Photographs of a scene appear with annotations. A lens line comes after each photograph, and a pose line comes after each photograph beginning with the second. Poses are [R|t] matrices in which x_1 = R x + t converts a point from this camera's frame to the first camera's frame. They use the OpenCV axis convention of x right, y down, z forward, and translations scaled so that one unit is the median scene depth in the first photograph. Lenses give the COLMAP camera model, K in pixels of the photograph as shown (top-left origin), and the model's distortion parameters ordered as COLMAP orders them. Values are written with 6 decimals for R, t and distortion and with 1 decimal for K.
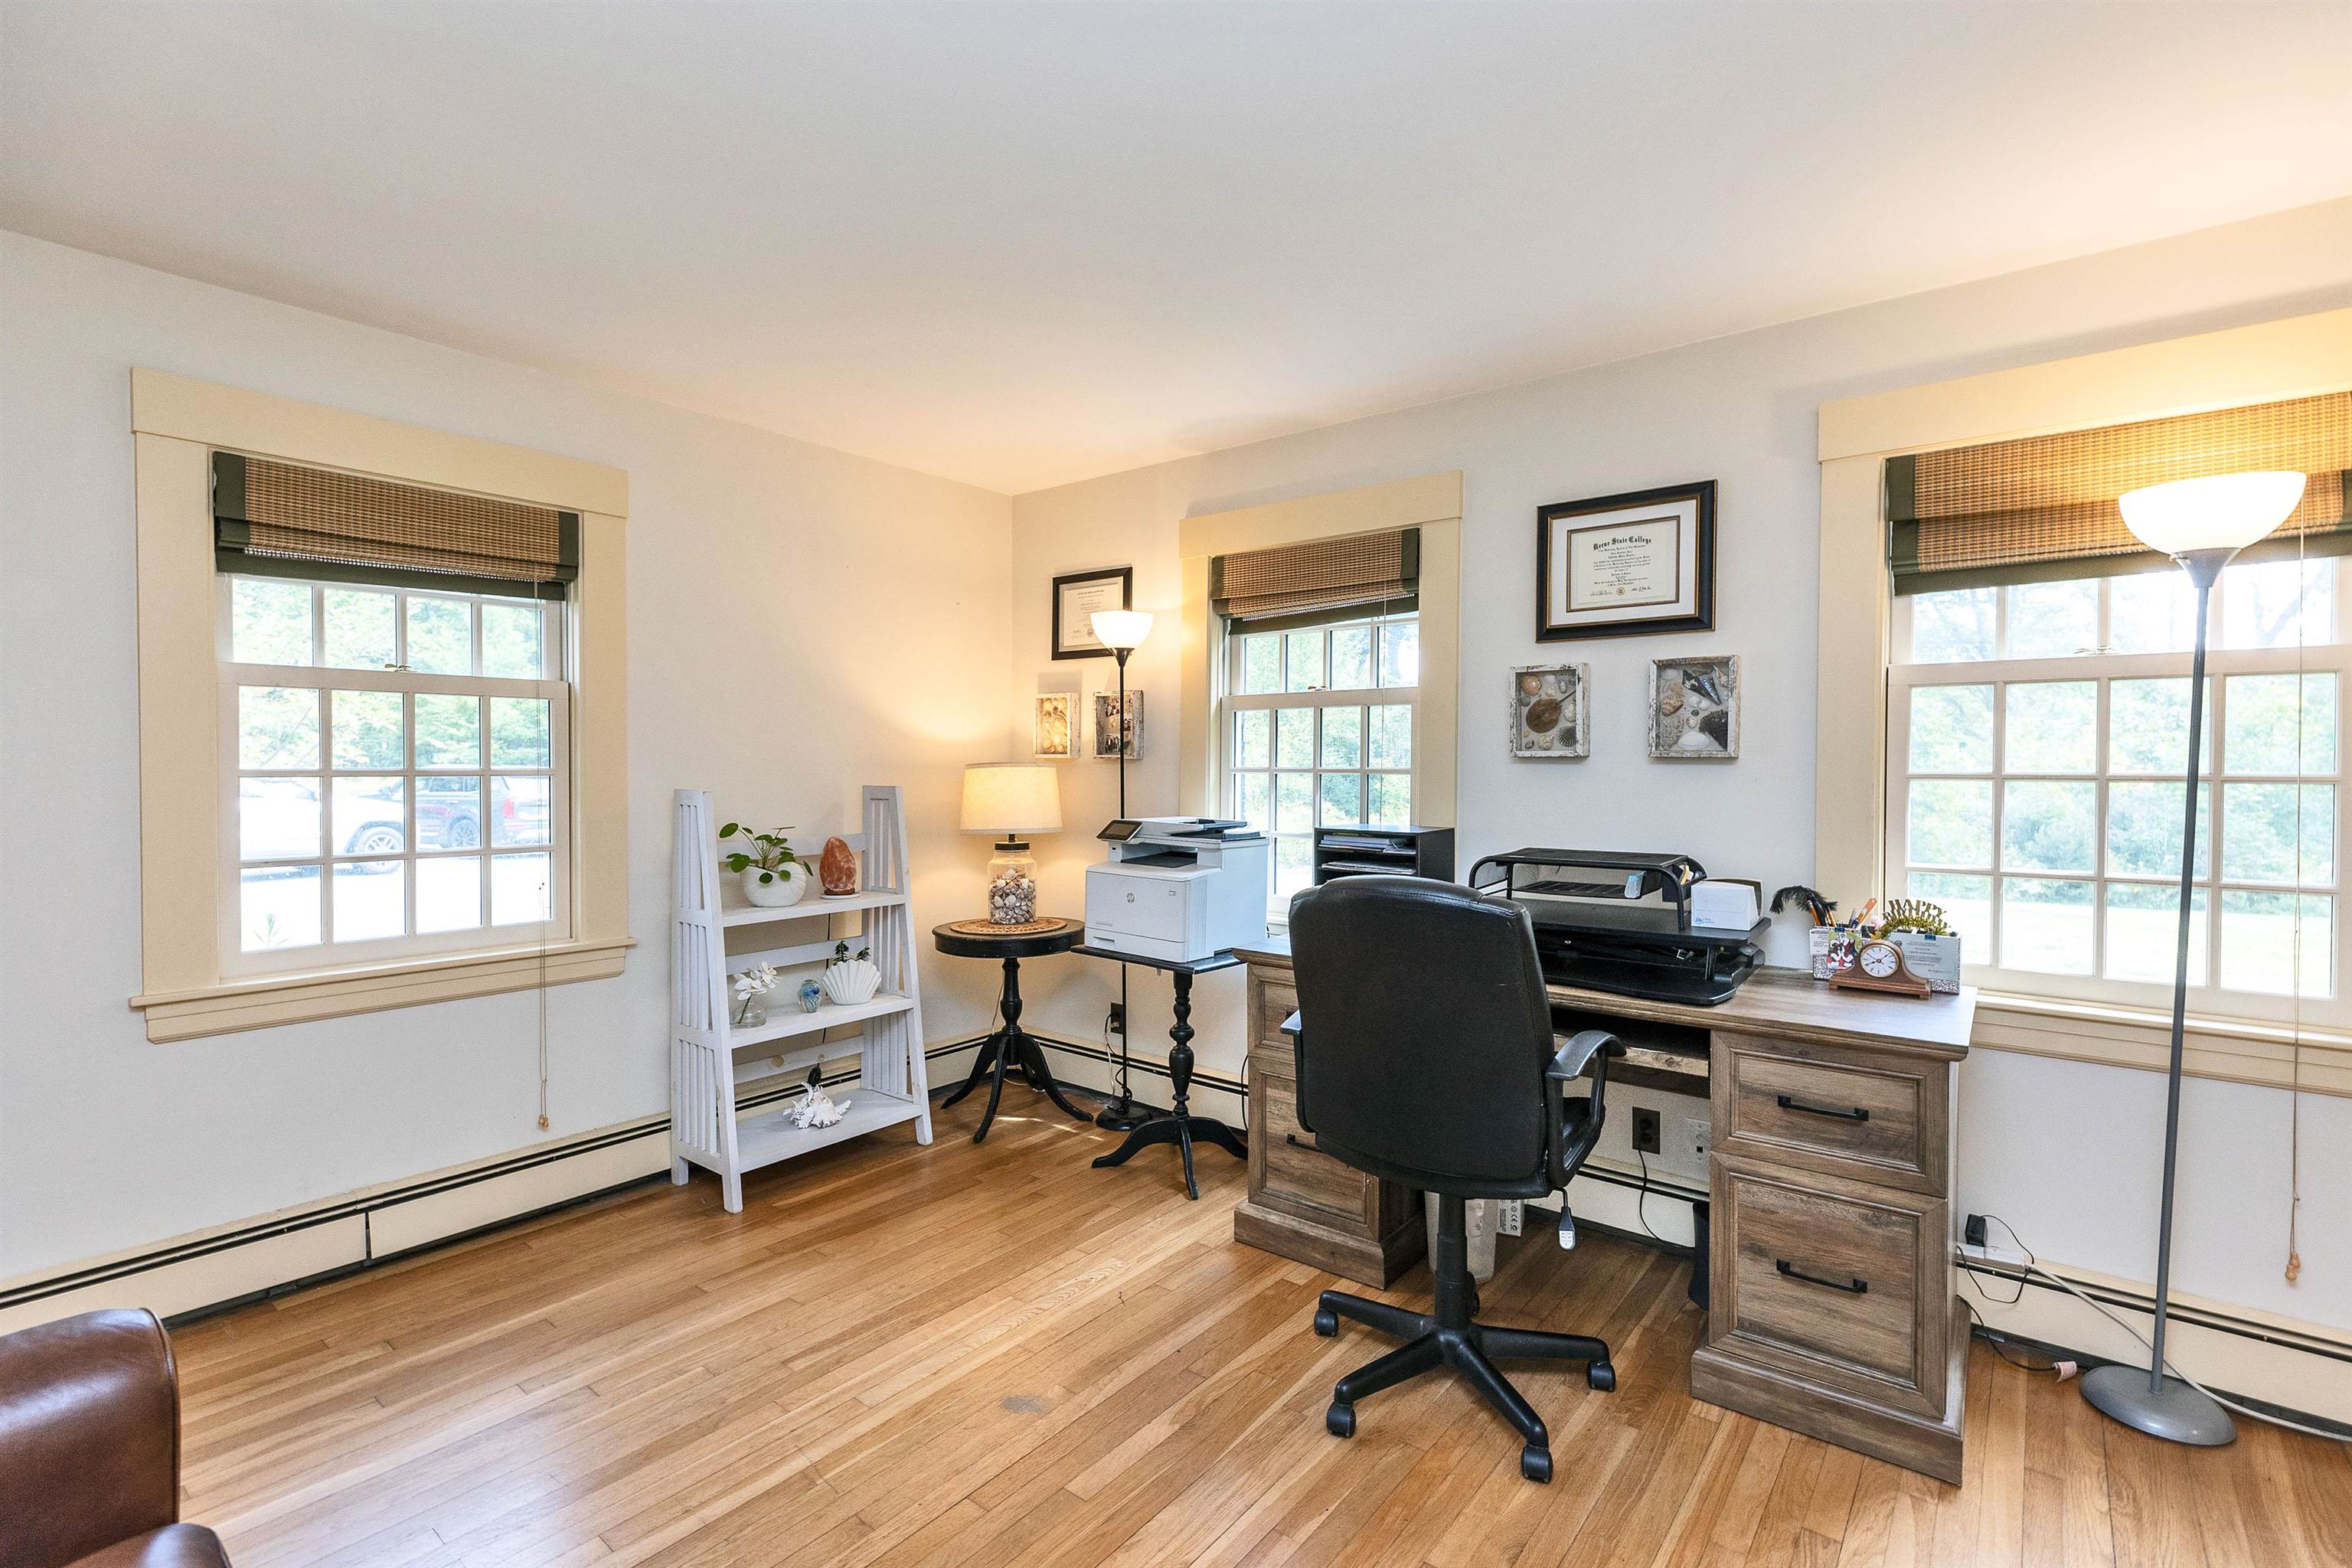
lens RADIAL K [[1057.2, 0, 1169.8], [0, 1057.2, 779.8], [0, 0, 1]] dist [-0.001067, 0.001069]
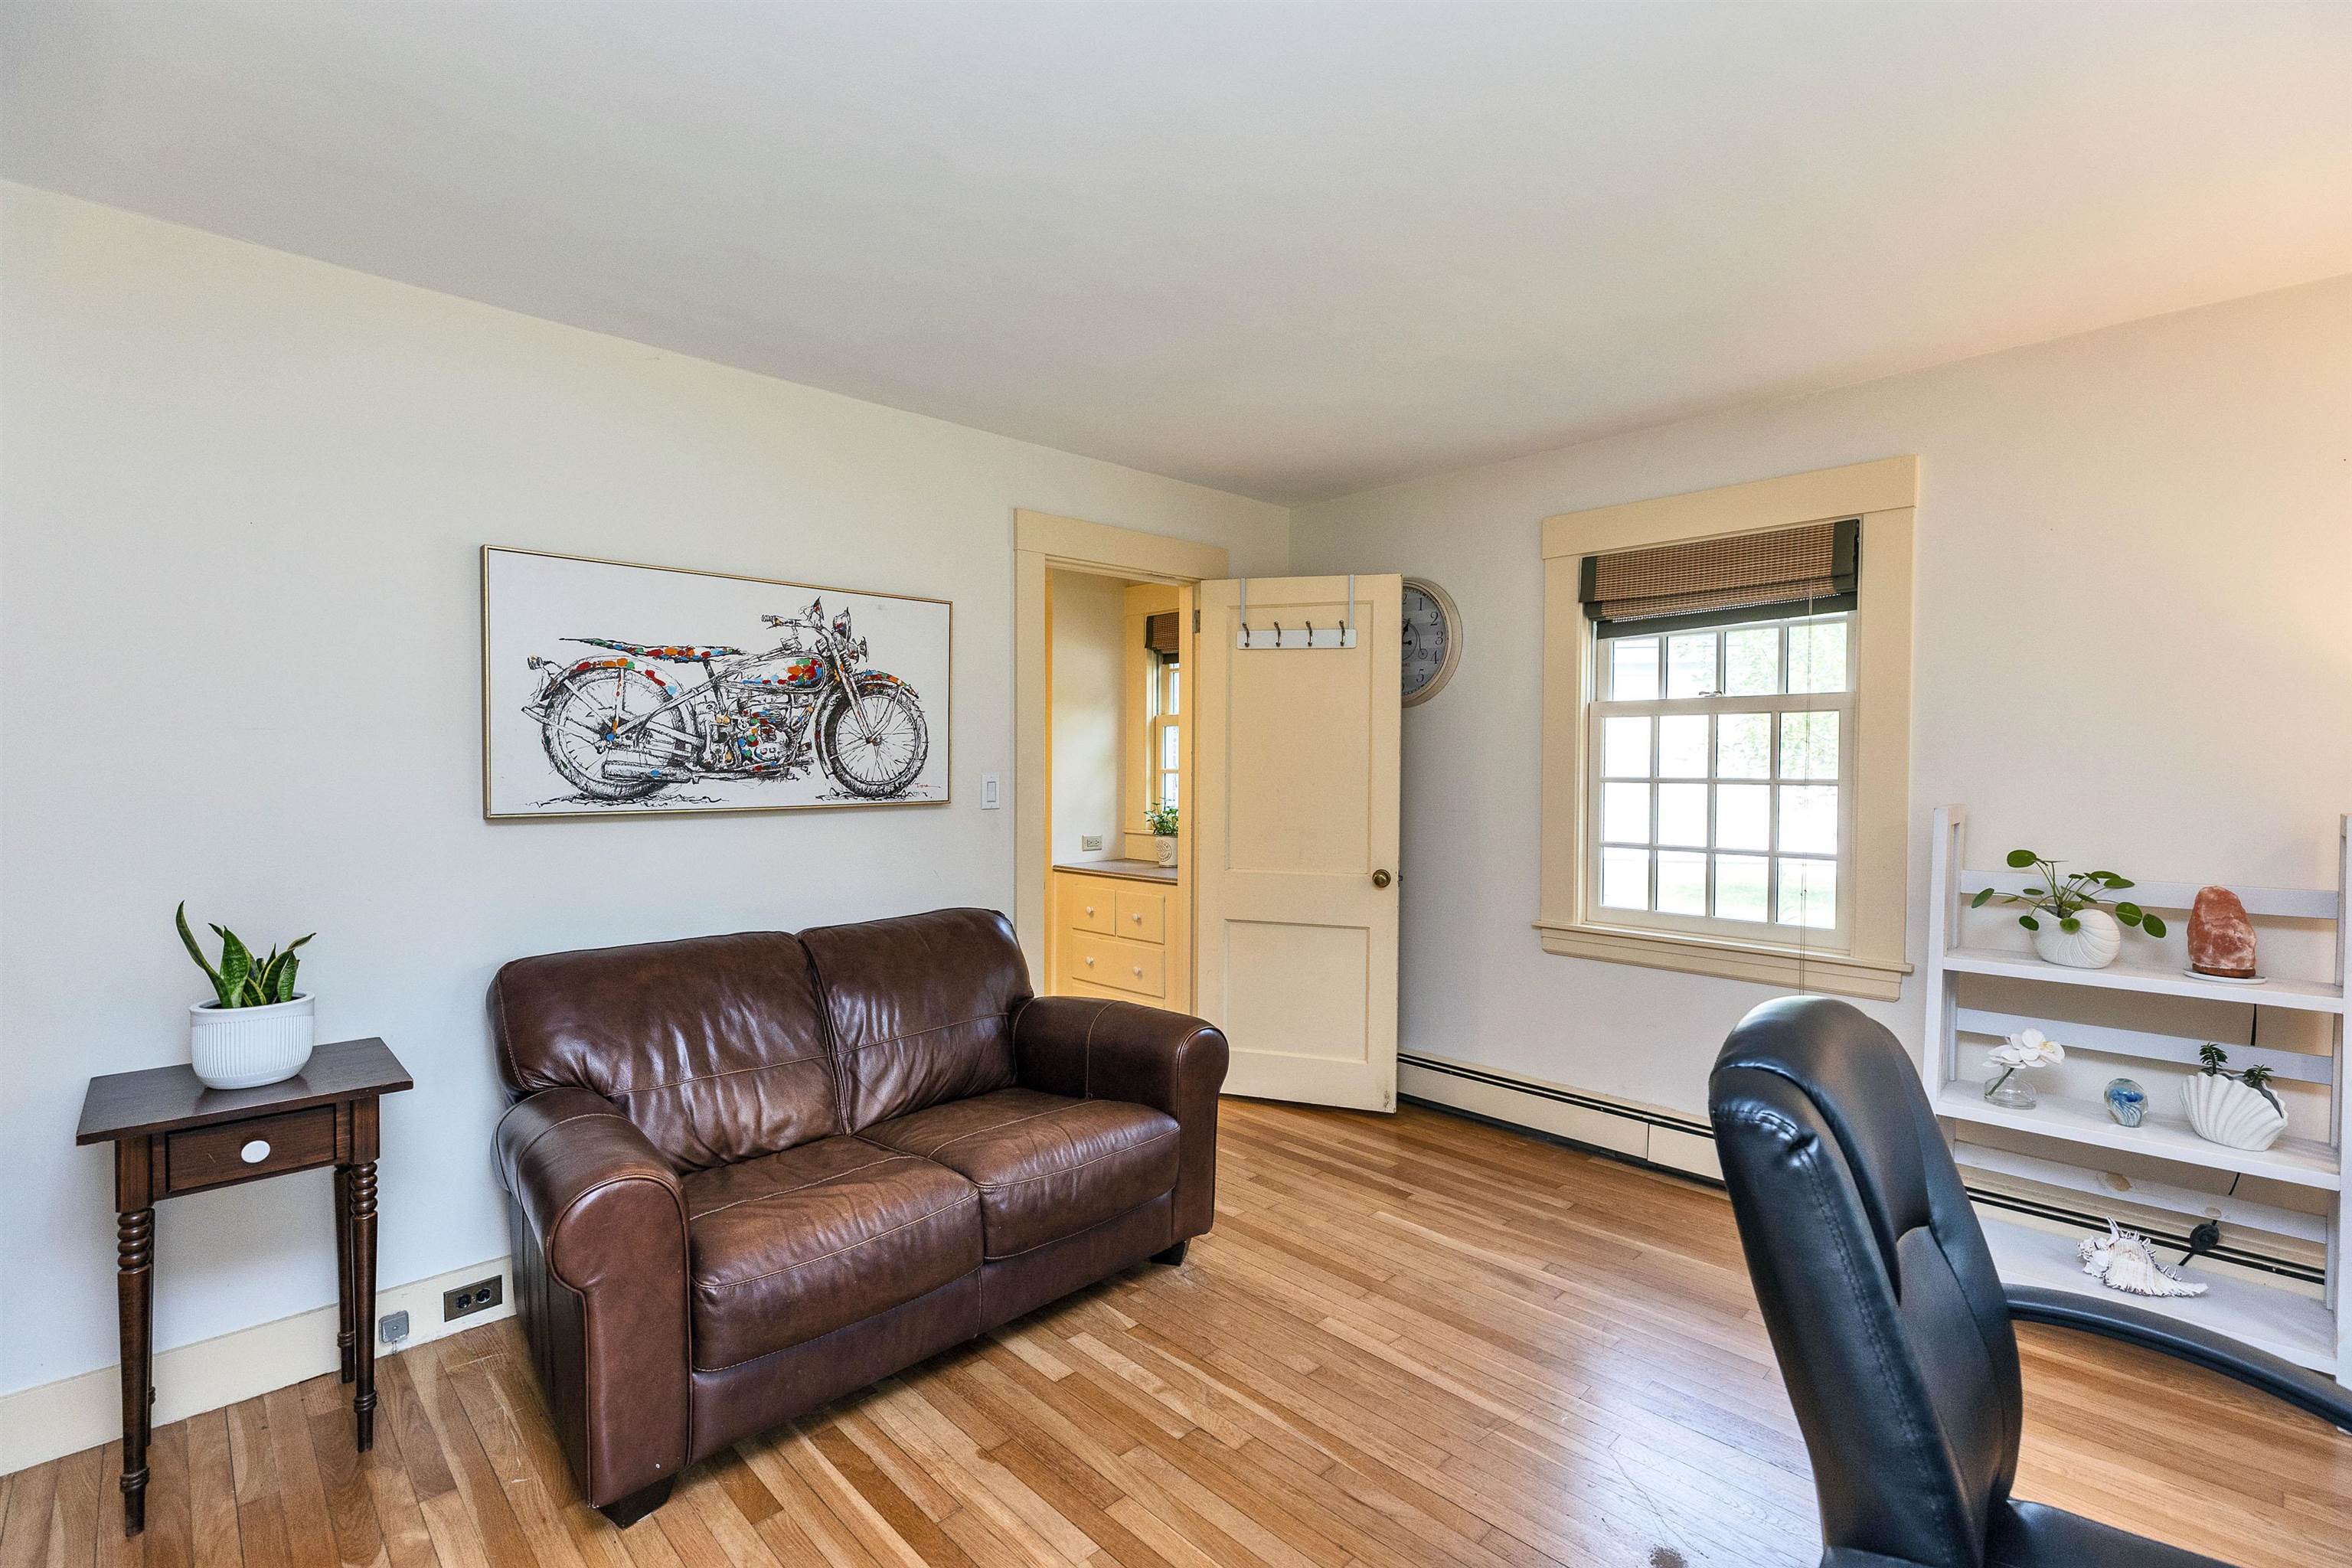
lens RADIAL K [[1057.2, 0, 1173.1], [0, 1057.2, 779.9], [0, 0, 1]] dist [-0.001067, 0.001069]
pose [[-0.120097, 0.015406, -0.992643, 0.539881], [-0.015318, 0.999732, 0.017369, -0.019436], [0.992644, 0.017291, -0.119829, 0.539056]]
